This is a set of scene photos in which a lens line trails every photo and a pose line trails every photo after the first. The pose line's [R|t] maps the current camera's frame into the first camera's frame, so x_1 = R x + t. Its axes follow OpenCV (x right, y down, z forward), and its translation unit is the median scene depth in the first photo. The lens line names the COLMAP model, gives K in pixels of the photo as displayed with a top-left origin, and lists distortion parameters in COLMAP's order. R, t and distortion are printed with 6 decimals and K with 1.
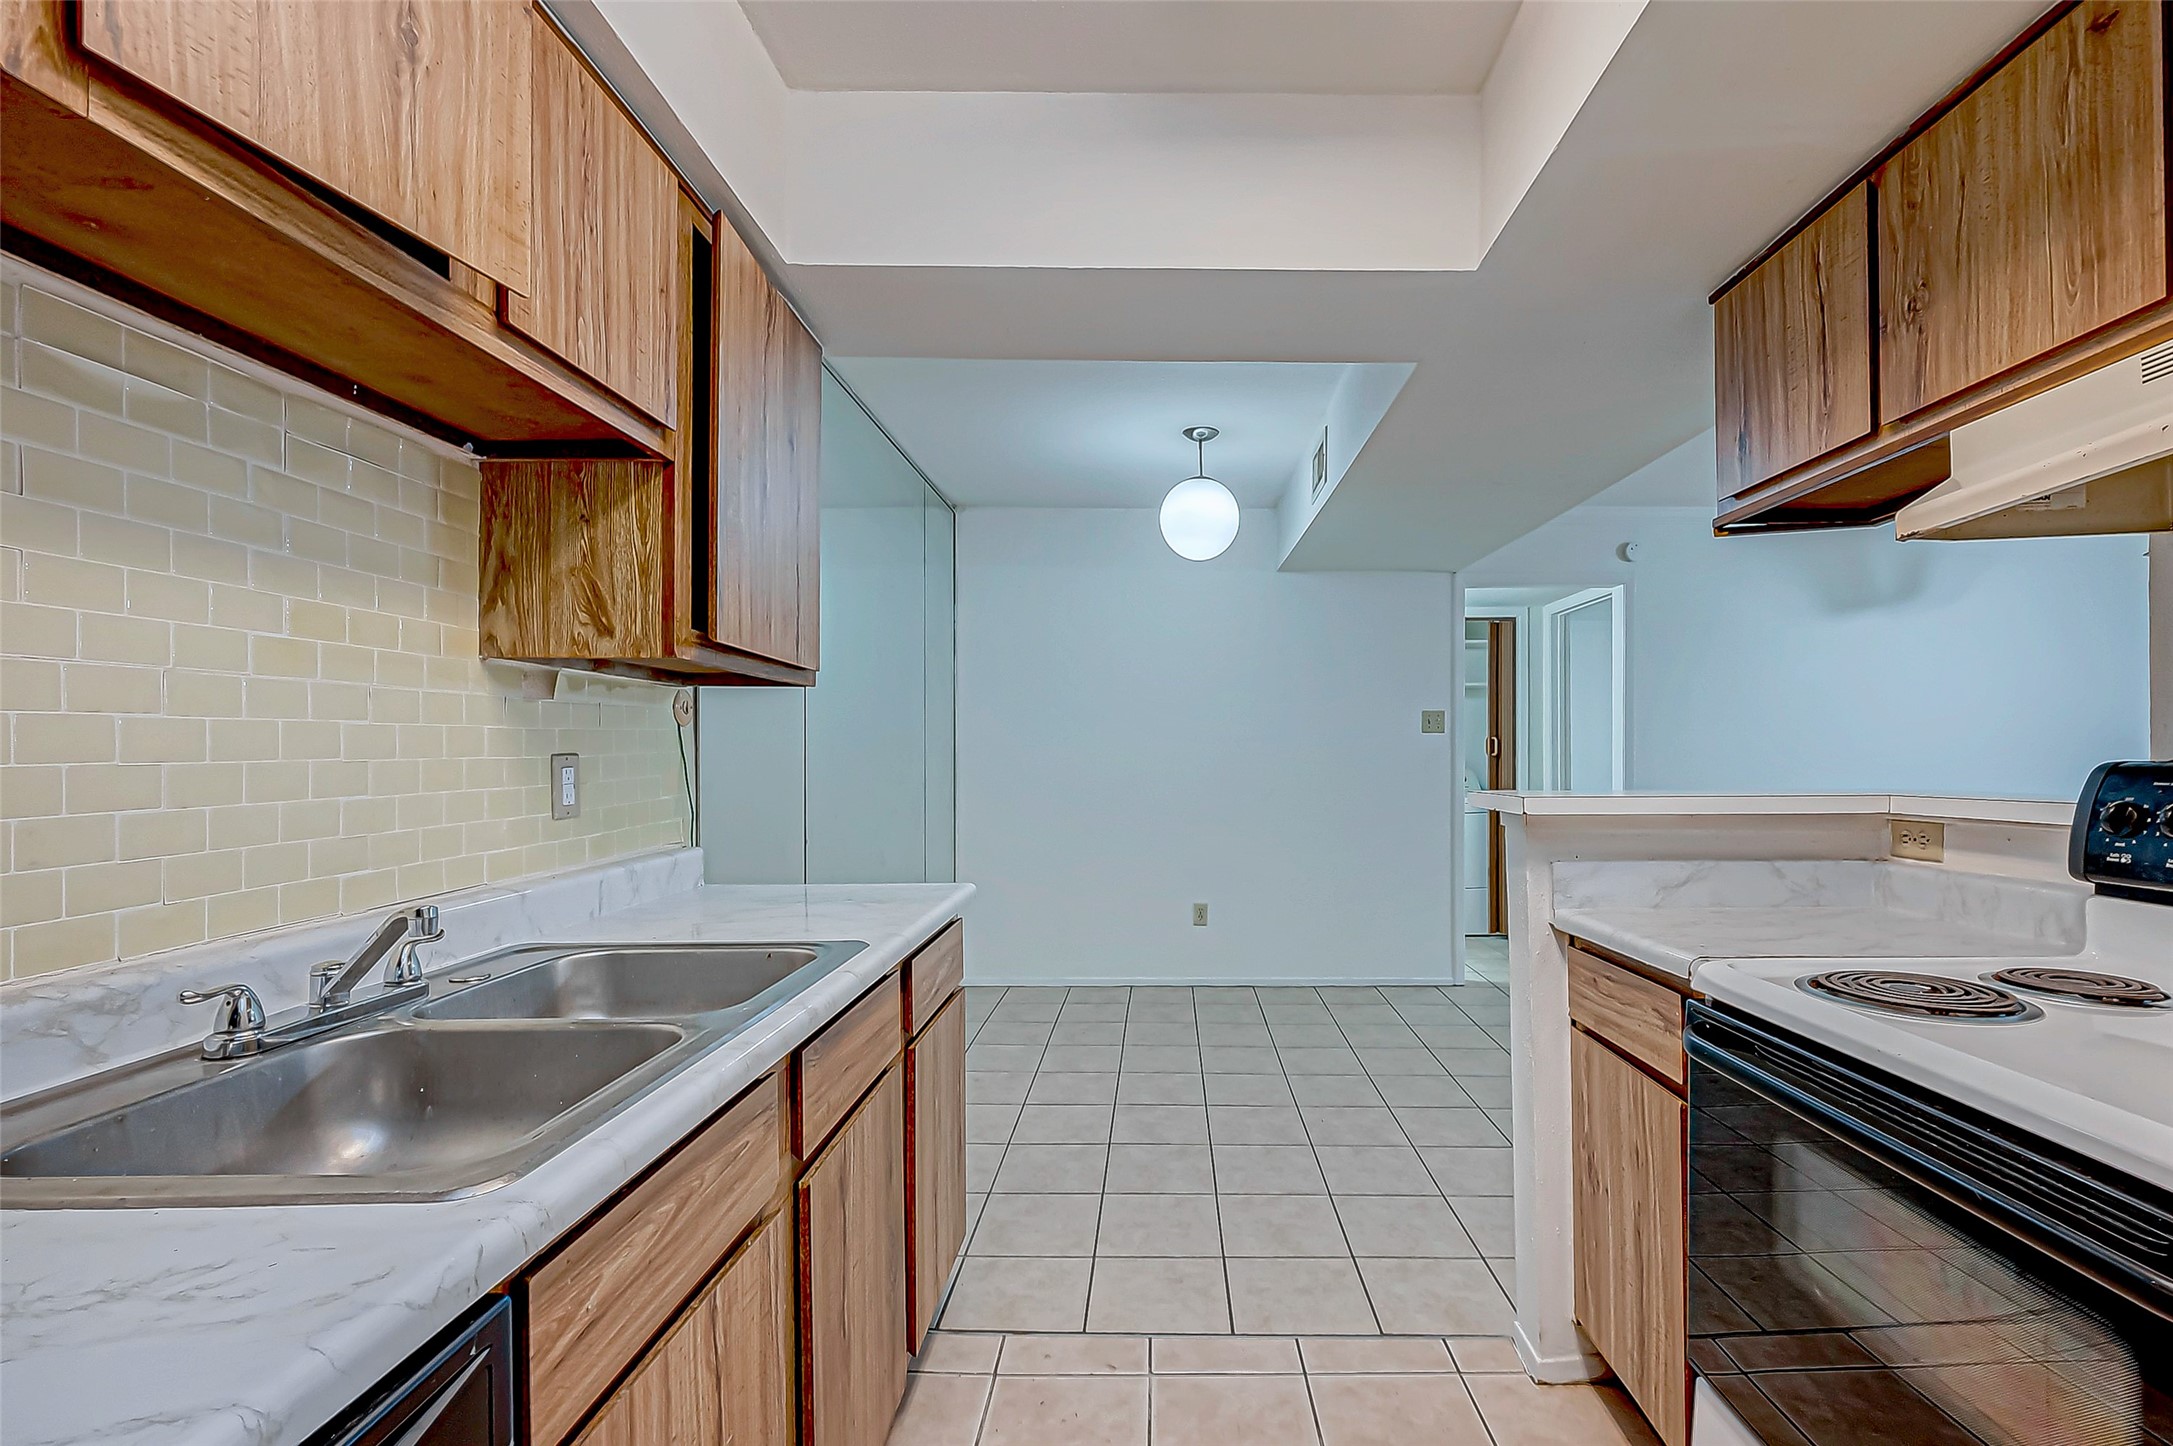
lens RADIAL K [[911.8, 0, 1174.1], [0, 911.8, 745.2], [0, 0, 1]] dist [-0.005711, 0.002342]
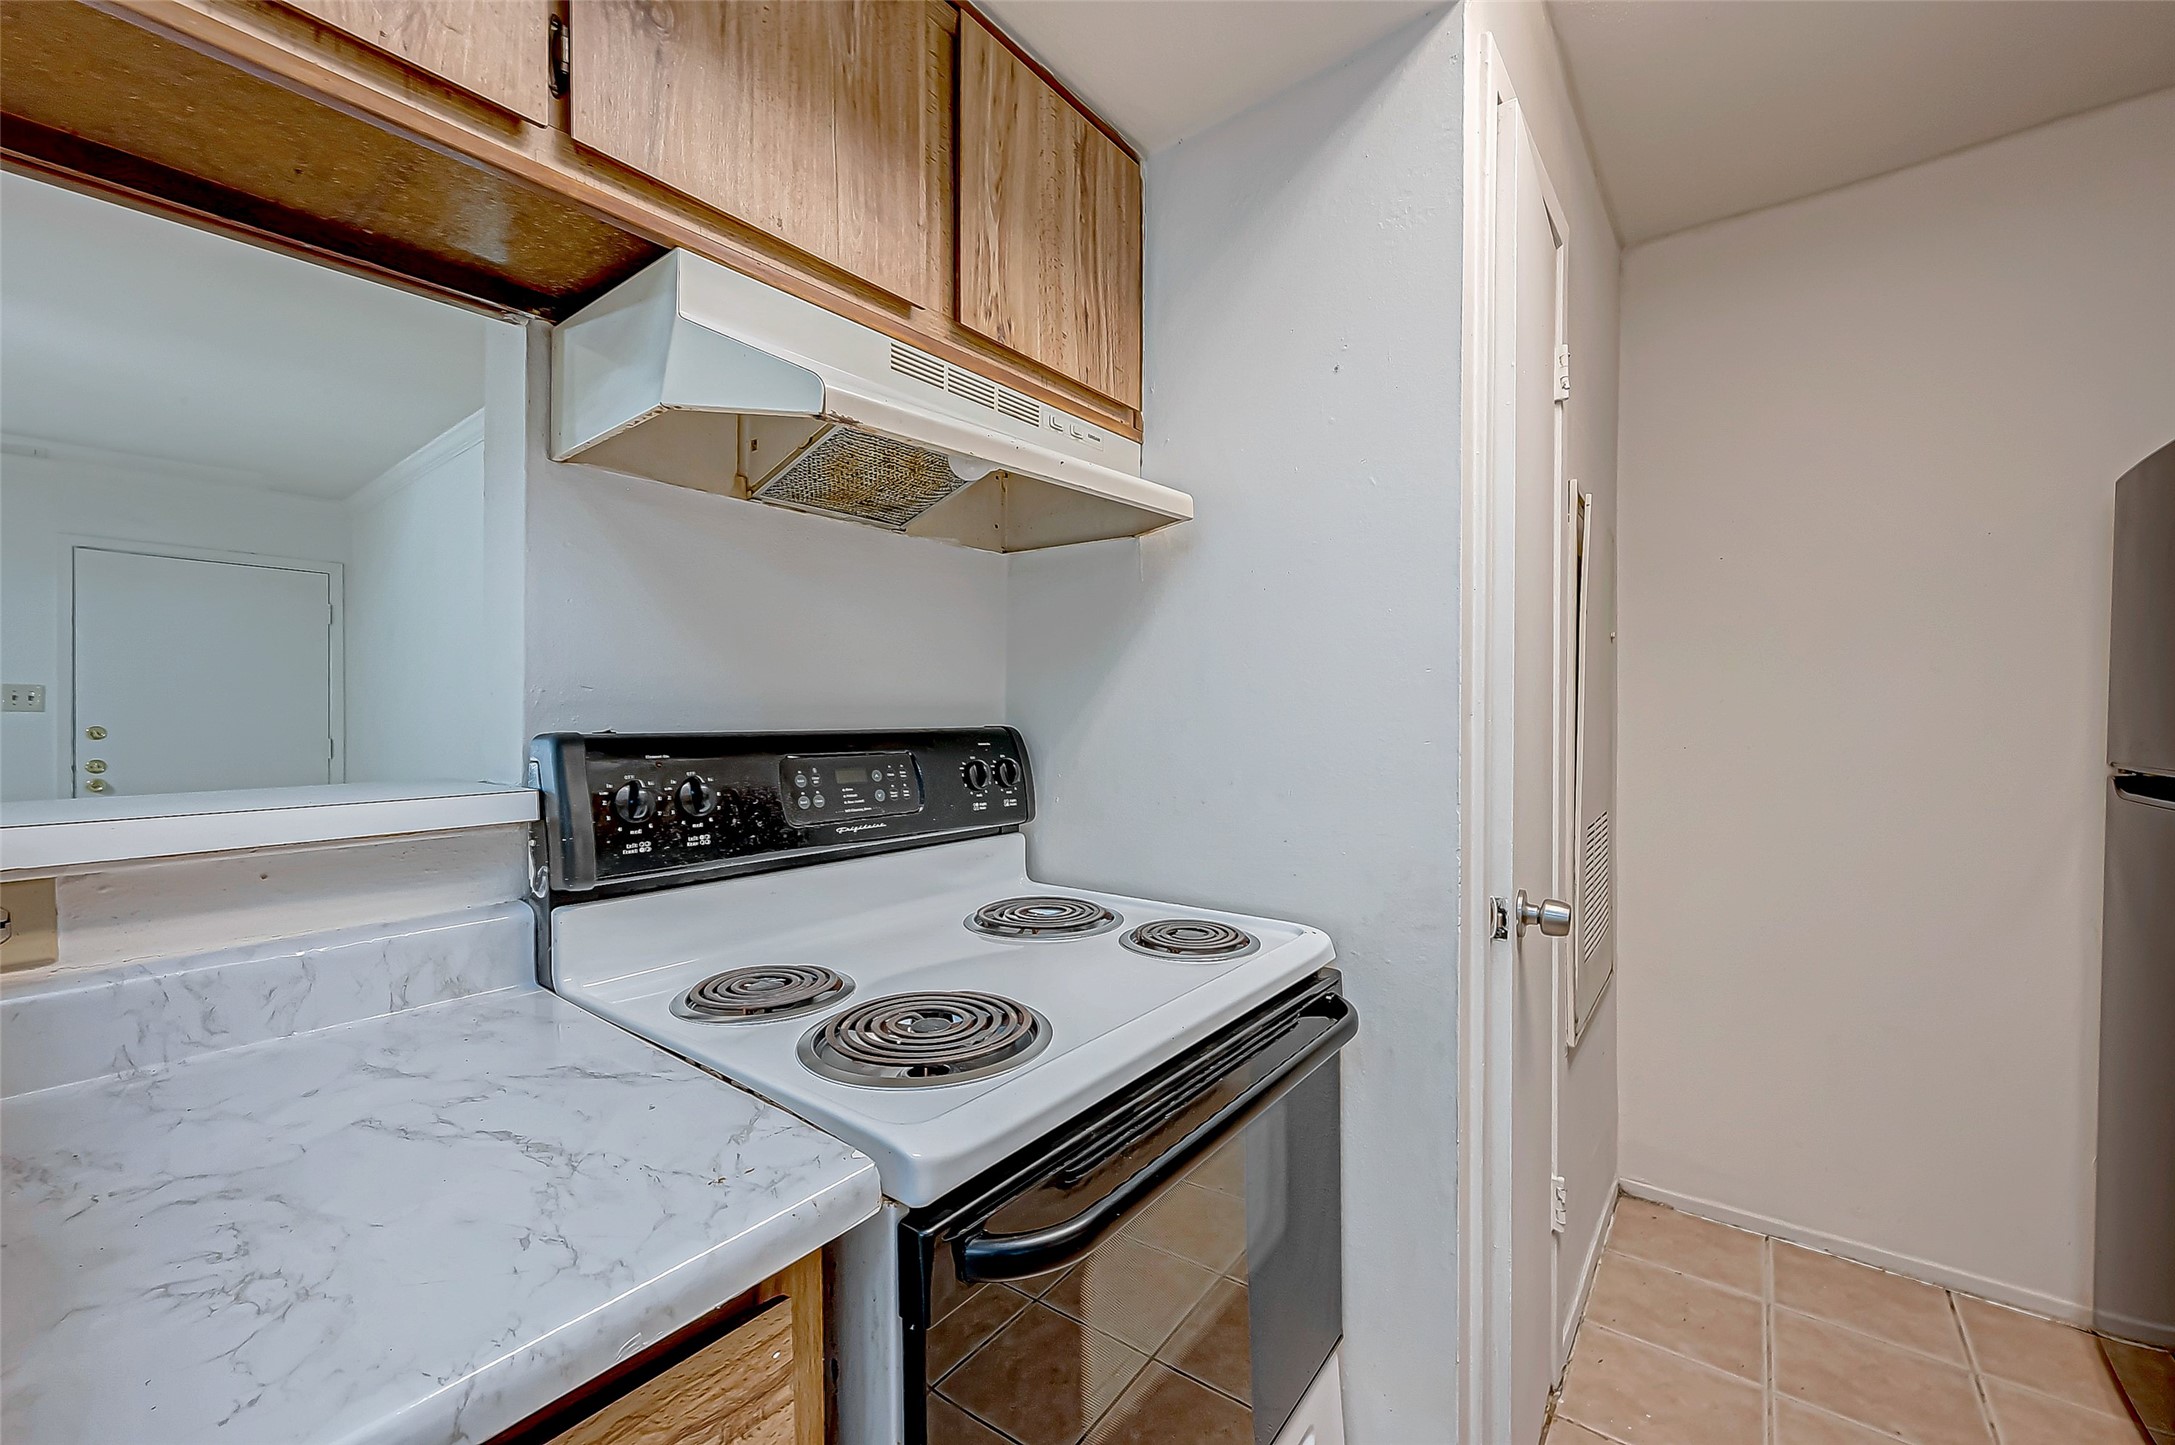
lens RADIAL K [[848.6, 0, 1102.1], [0, 848.6, 725.7], [0, 0, 1]] dist [-0.001859, 0.000017]
pose [[-0.777234, -0.000479, 0.629212, 0.178427], [-0.000861, 1.000000, -0.000302, 0.009398], [-0.629211, -0.000776, -0.777234, 1.090496]]
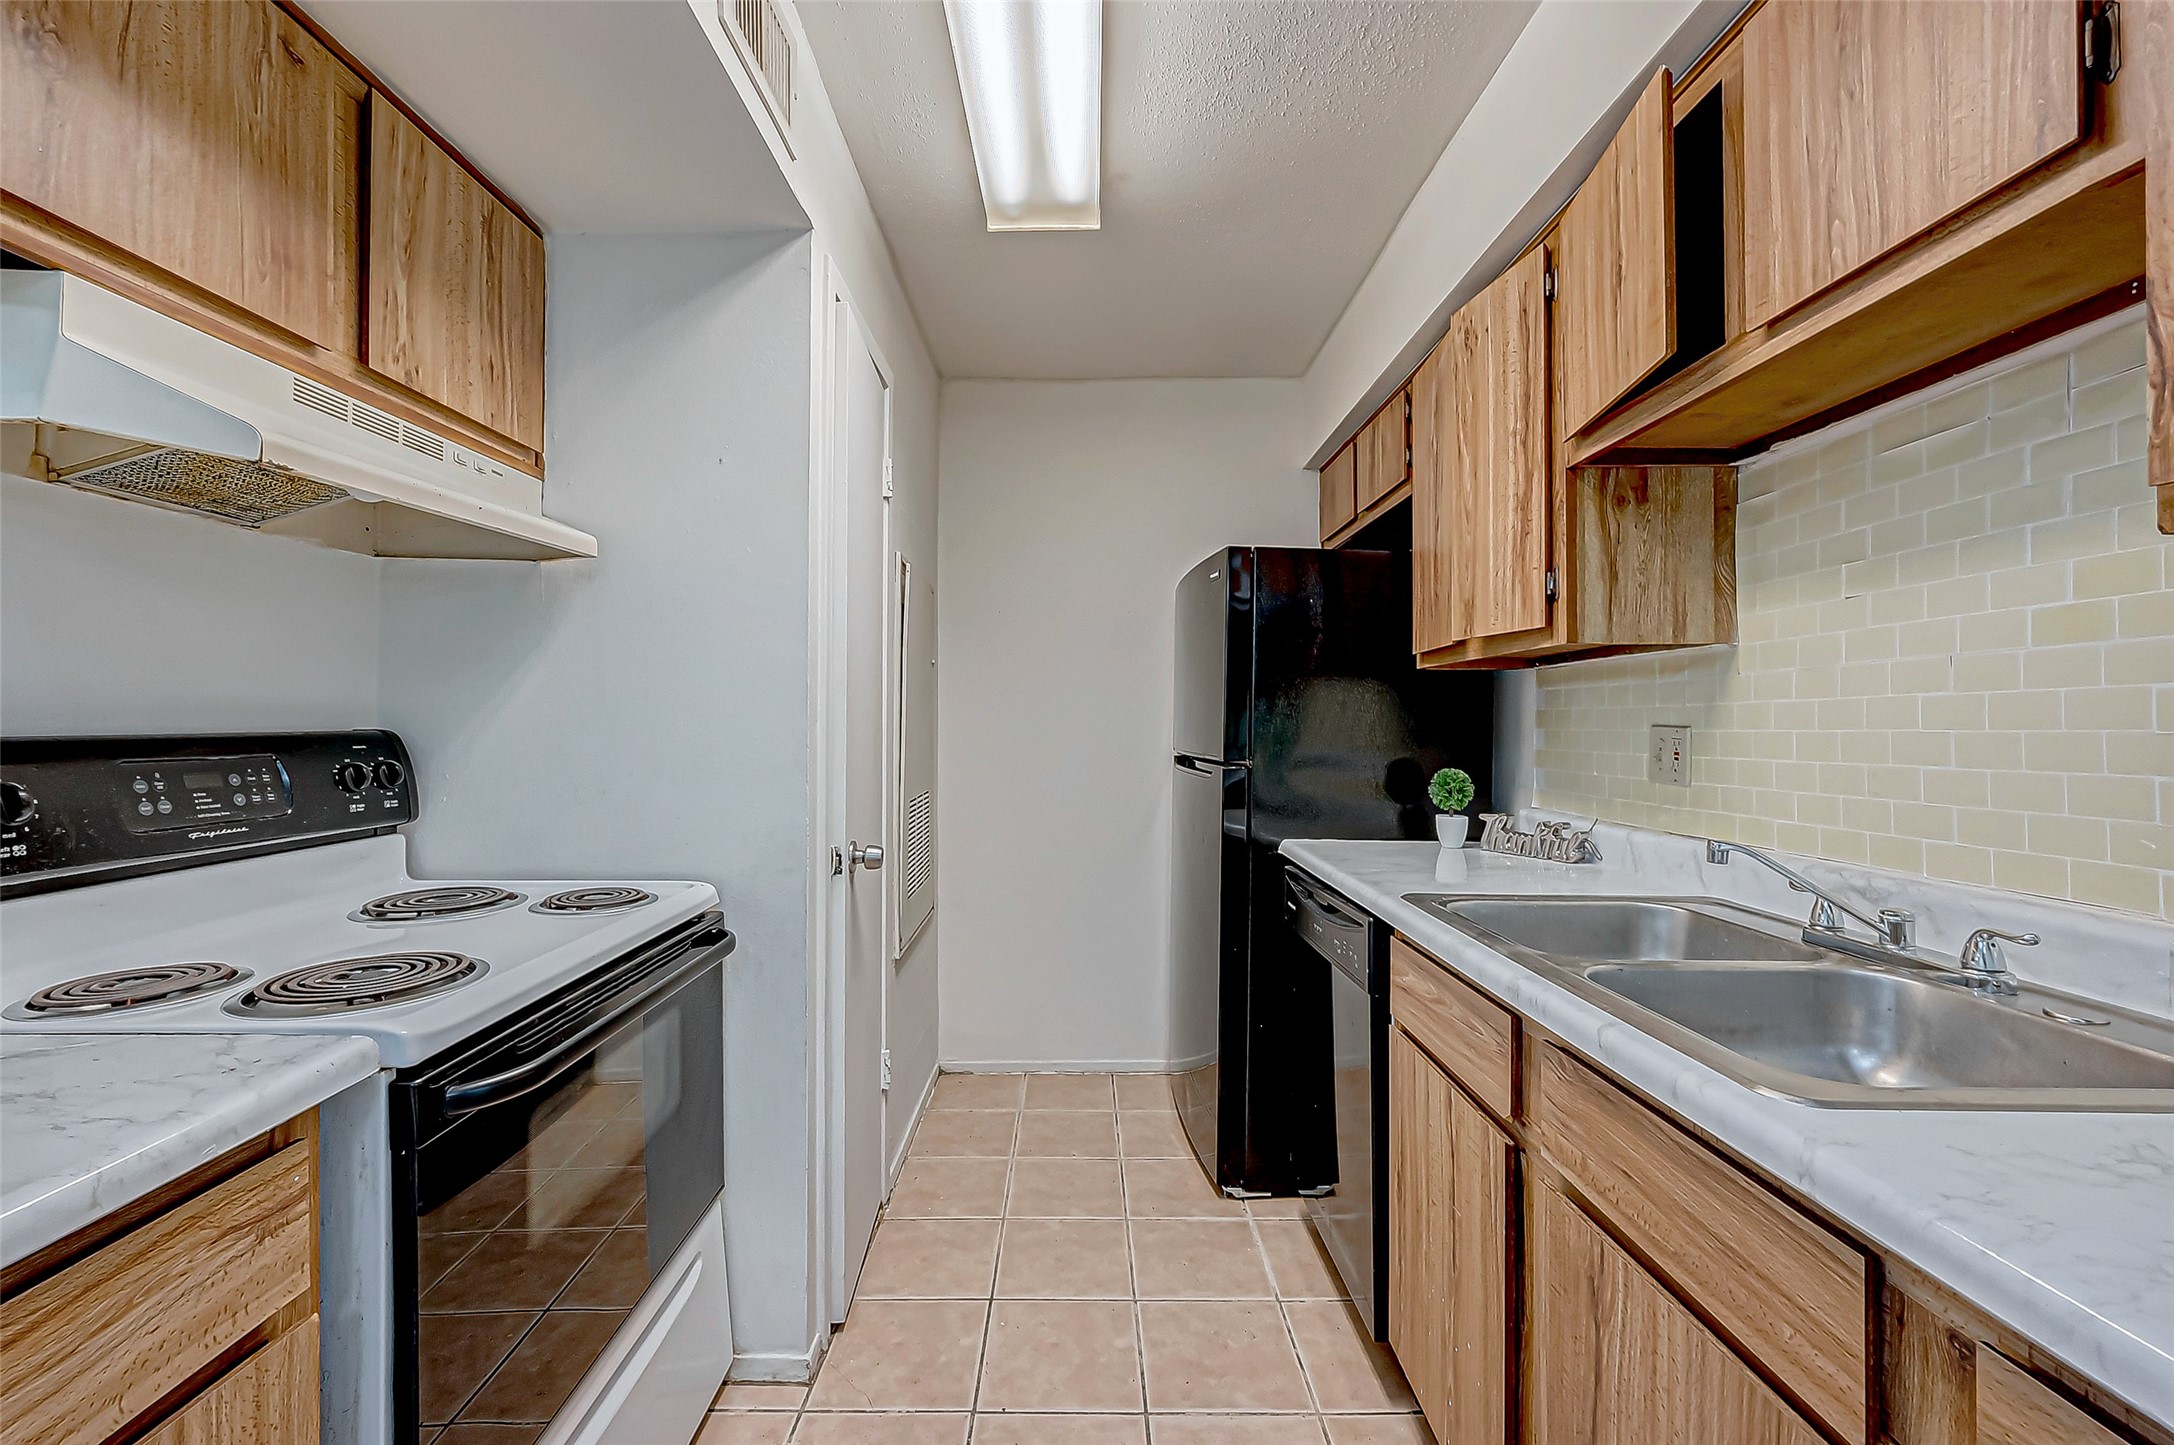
lens RADIAL K [[848.2, 0, 1066.4], [0, 848.2, 721.9], [0, 0, 1]] dist [-0.001859, 0.000017]
pose [[-0.999548, 0.001154, 0.030043, 0.044978], [0.000896, 0.999963, -0.008595, 0.010393], [-0.030051, -0.008564, -0.999512, 1.377831]]
